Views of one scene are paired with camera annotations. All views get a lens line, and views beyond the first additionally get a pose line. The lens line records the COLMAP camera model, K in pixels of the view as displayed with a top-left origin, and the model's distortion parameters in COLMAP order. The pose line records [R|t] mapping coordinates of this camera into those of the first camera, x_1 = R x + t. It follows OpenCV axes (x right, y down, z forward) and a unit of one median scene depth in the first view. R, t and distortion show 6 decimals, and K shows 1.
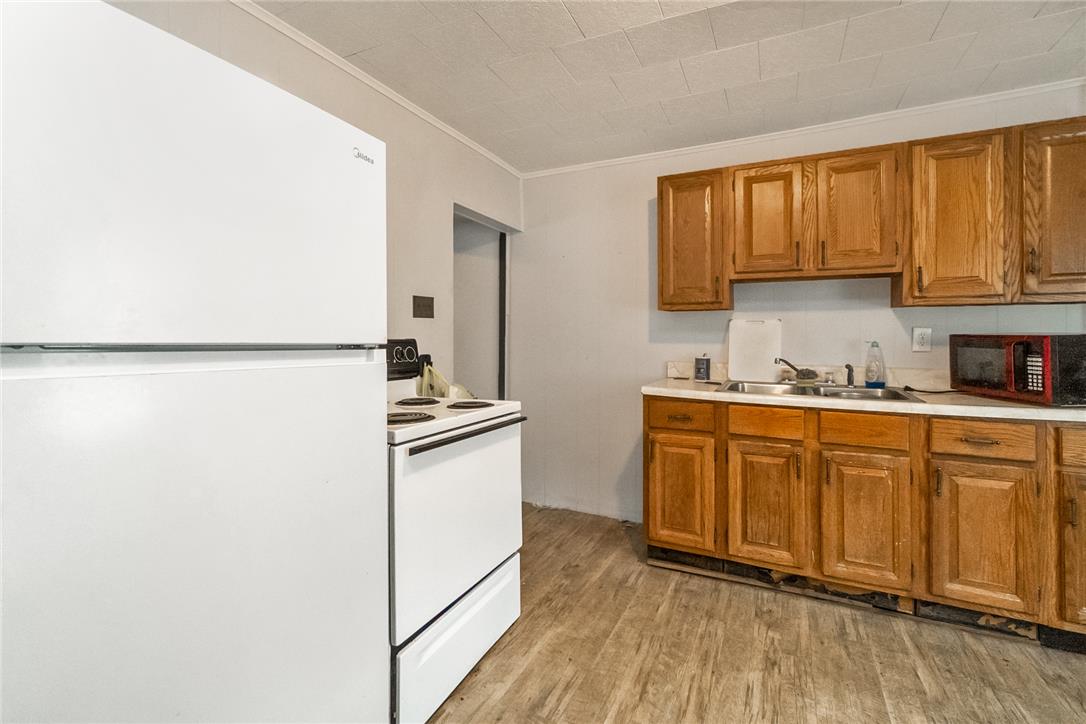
lens RADIAL K [[490.6, 0, 541.5], [0, 490.6, 352.4], [0, 0, 1]] dist [-0.001734, 0.000140]
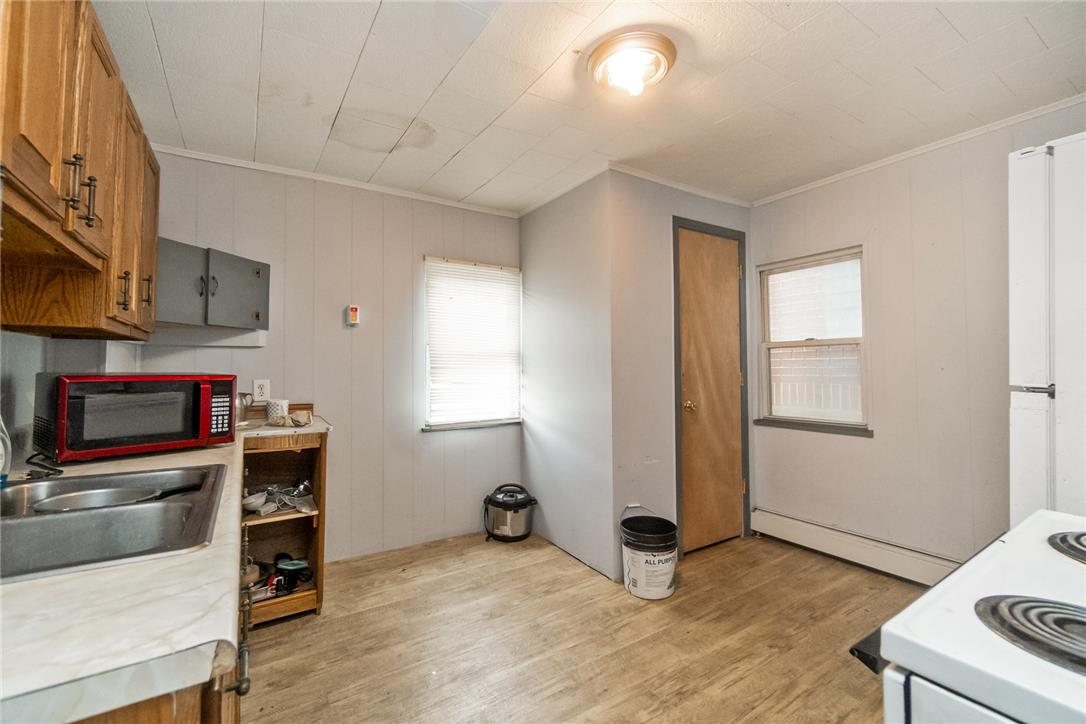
lens RADIAL K [[464.5, 0, 533.7], [0, 464.5, 357.2], [0, 0, 1]] dist [0.002309, 0.000177]
pose [[-0.848645, 0.026648, 0.528291, -0.012001], [0.031357, 0.999508, -0.000046, -0.051171], [-0.528033, 0.016526, -0.849063, 1.460032]]
